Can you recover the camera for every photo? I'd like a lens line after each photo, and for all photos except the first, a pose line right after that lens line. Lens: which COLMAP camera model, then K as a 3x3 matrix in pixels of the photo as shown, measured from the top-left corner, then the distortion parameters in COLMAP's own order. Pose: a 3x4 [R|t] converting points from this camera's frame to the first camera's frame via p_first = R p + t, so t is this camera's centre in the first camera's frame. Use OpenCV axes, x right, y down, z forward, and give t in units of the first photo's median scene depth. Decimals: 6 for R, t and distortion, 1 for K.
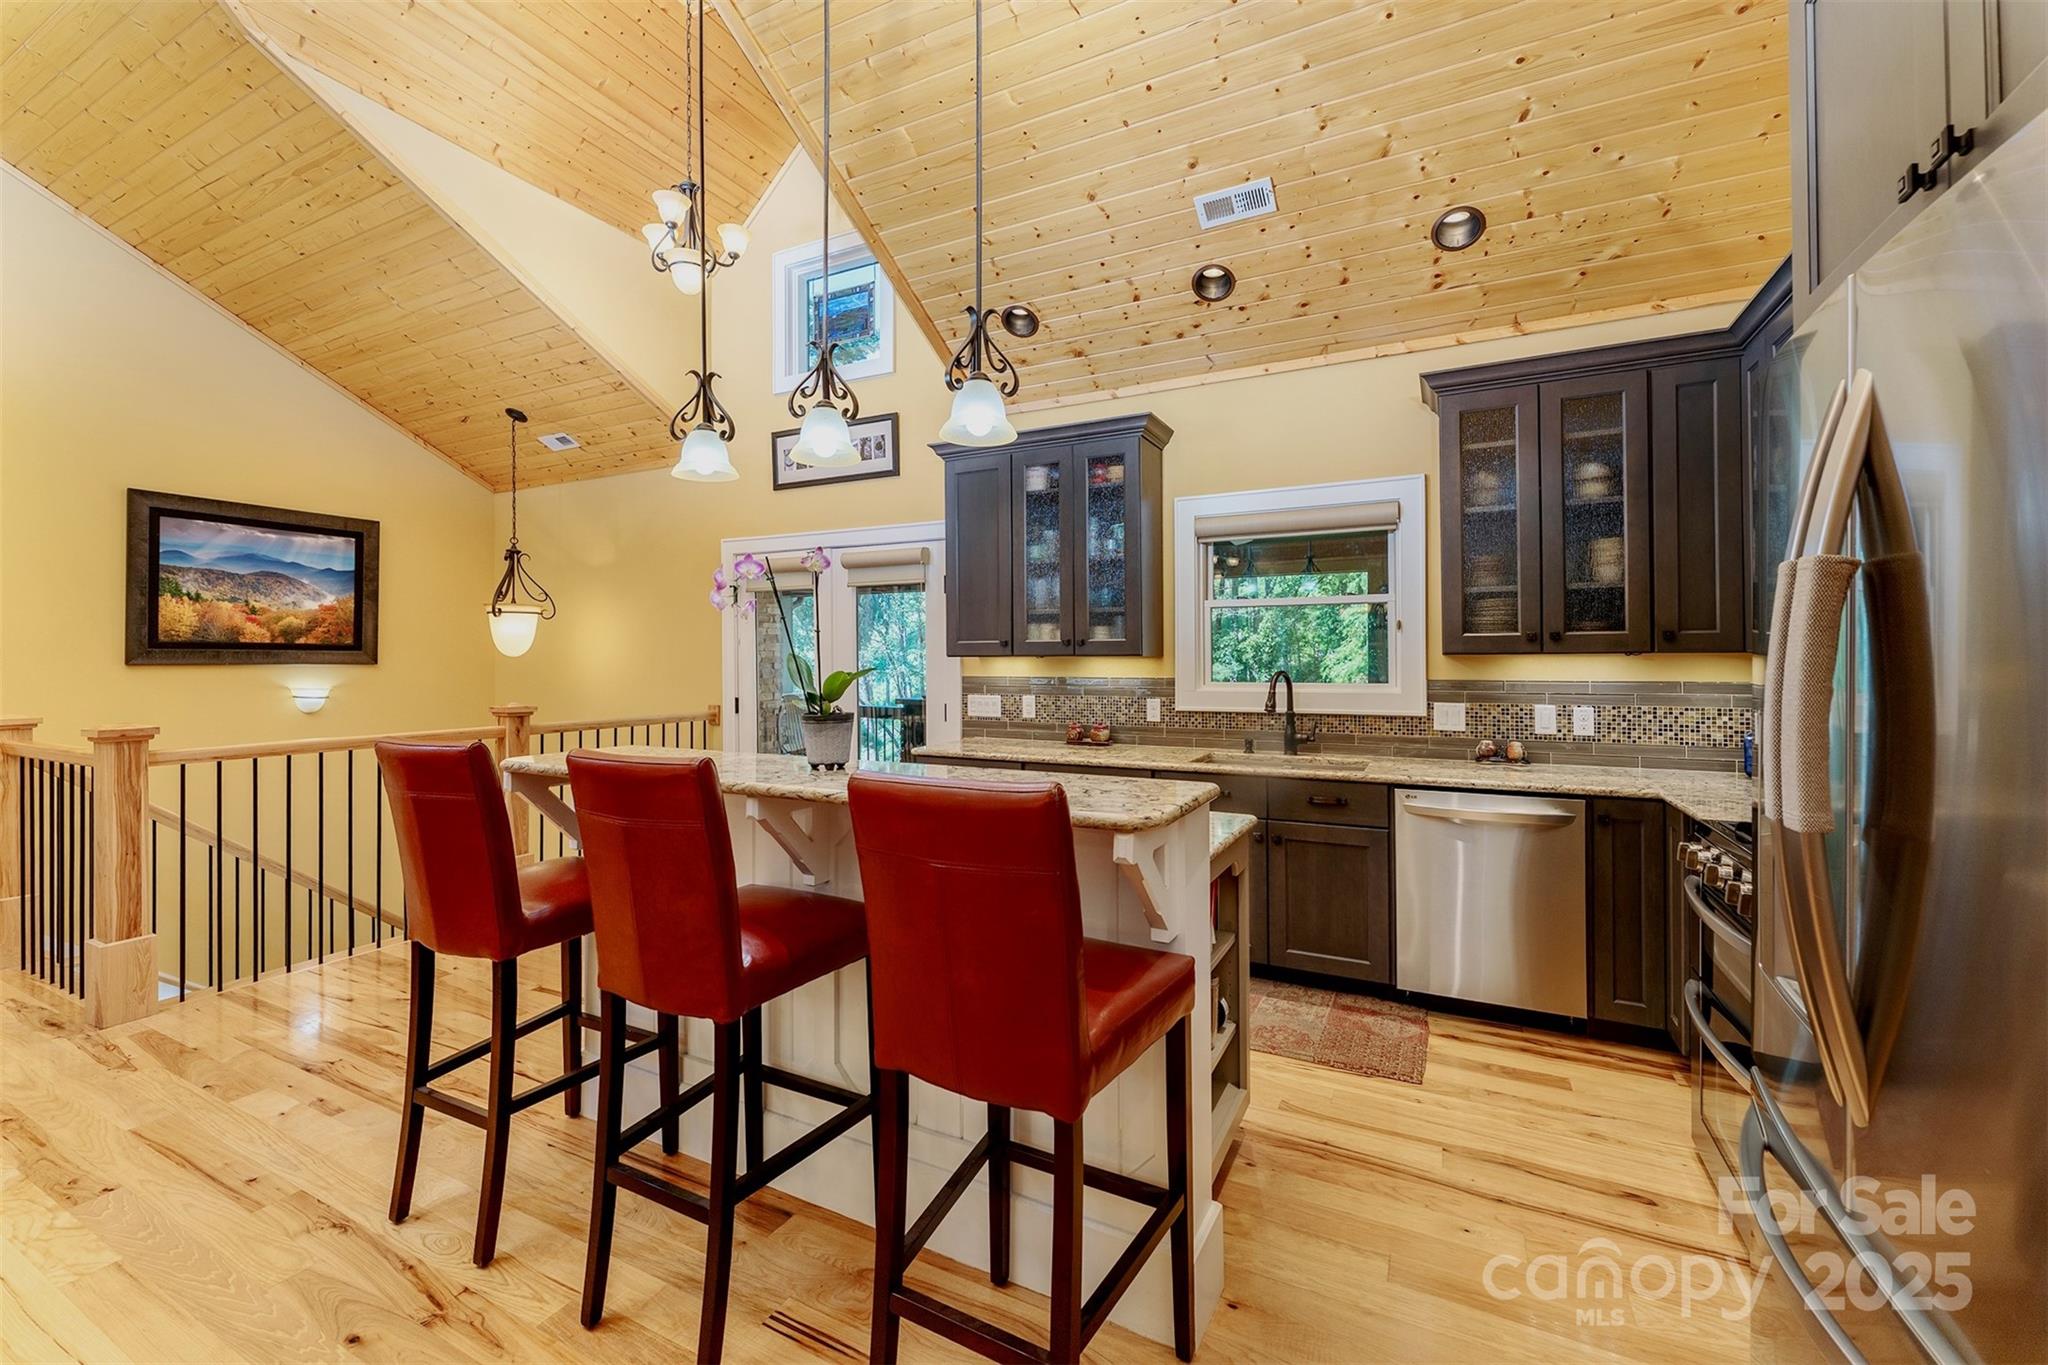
lens RADIAL K [[824.4, 0, 1007.8], [0, 824.4, 664.7], [0, 0, 1]] dist [0.002776, 0.000037]
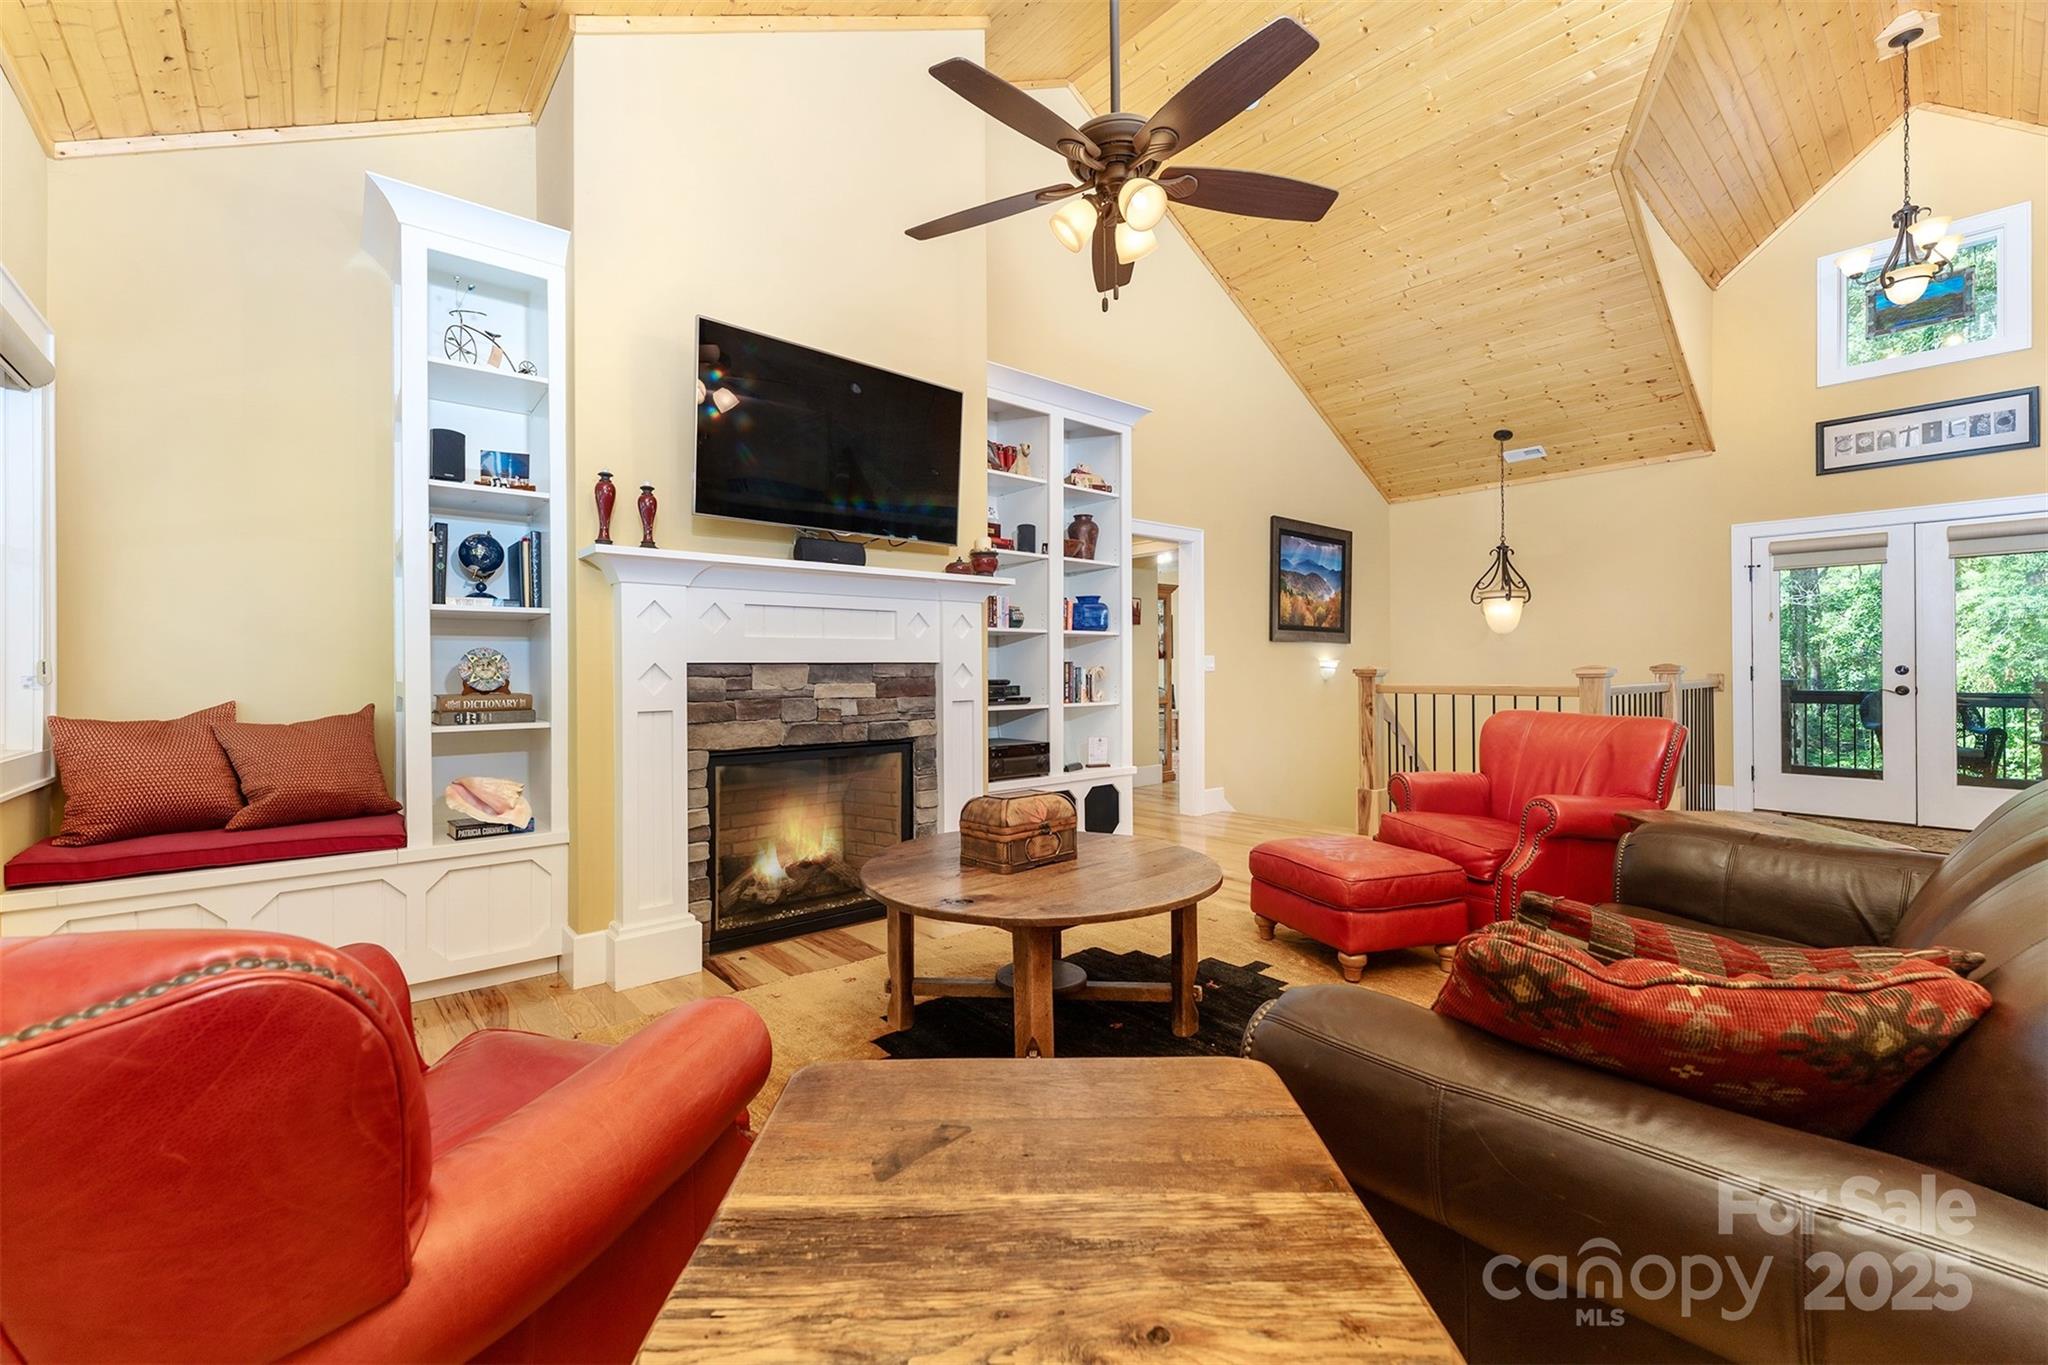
lens RADIAL K [[824.4, 0, 1007.8], [0, 824.4, 664.7], [0, 0, 1]] dist [0.002776, 0.000037]
pose [[0.921181, -0.005197, -0.389100, -1.052256], [0.001616, 0.999953, -0.009530, 0.059653], [0.389132, 0.008150, 0.921146, -0.524920]]
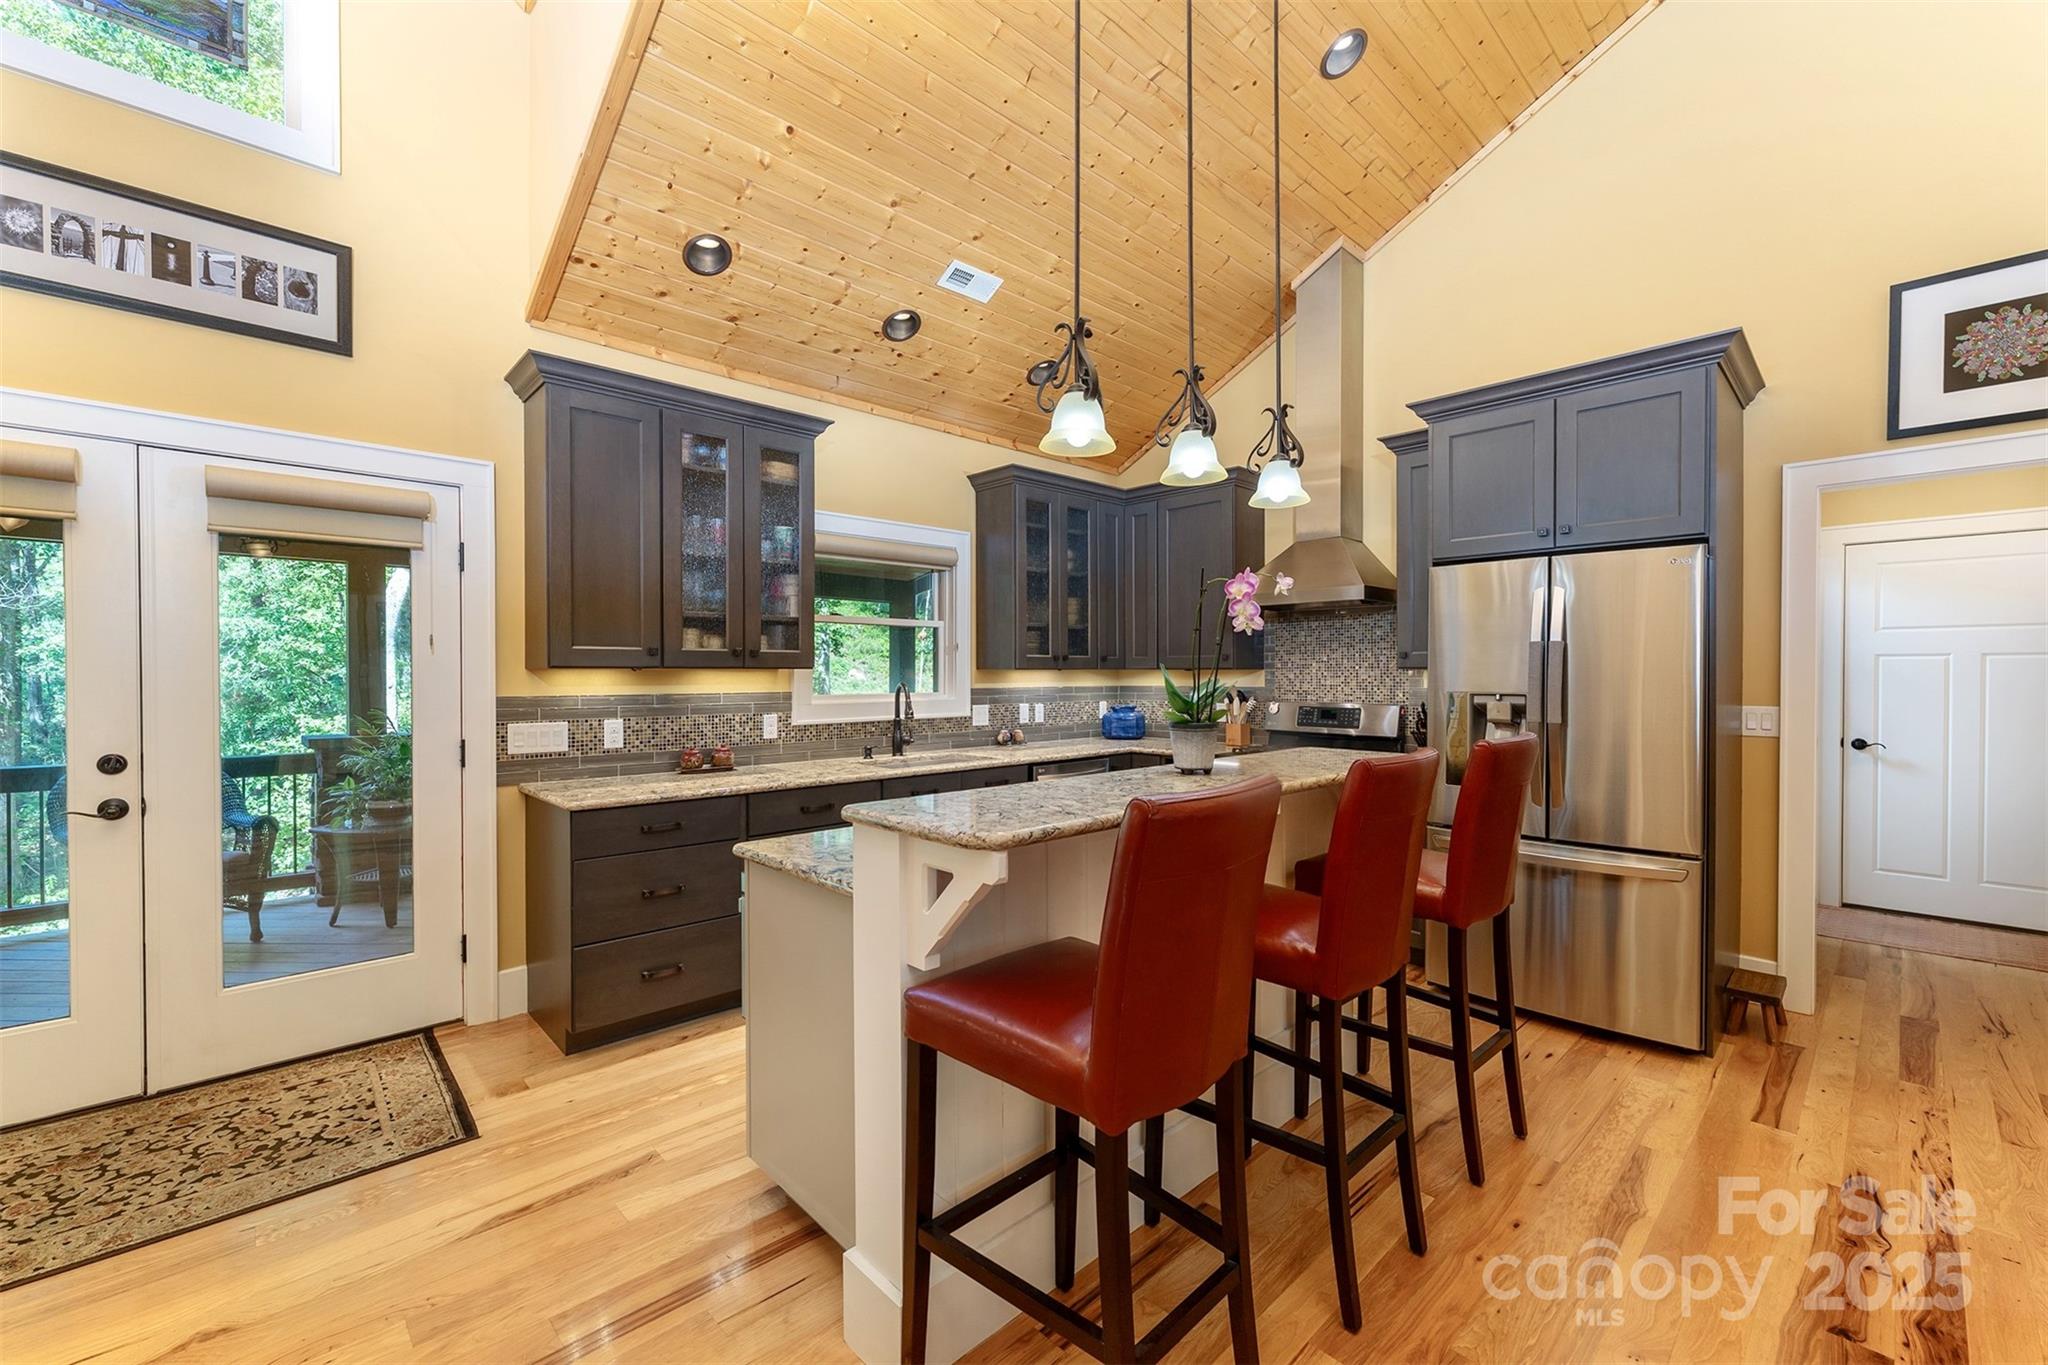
lens RADIAL K [[840.5, 0, 1028.4], [0, 840.5, 687.3], [0, 0, 1]] dist [0.000037, 0.000042]
pose [[0.323290, -0.012714, 0.946214, -0.620886], [0.007383, 0.999913, 0.010913, 0.002227], [-0.946271, 0.003458, 0.323356, 0.403431]]
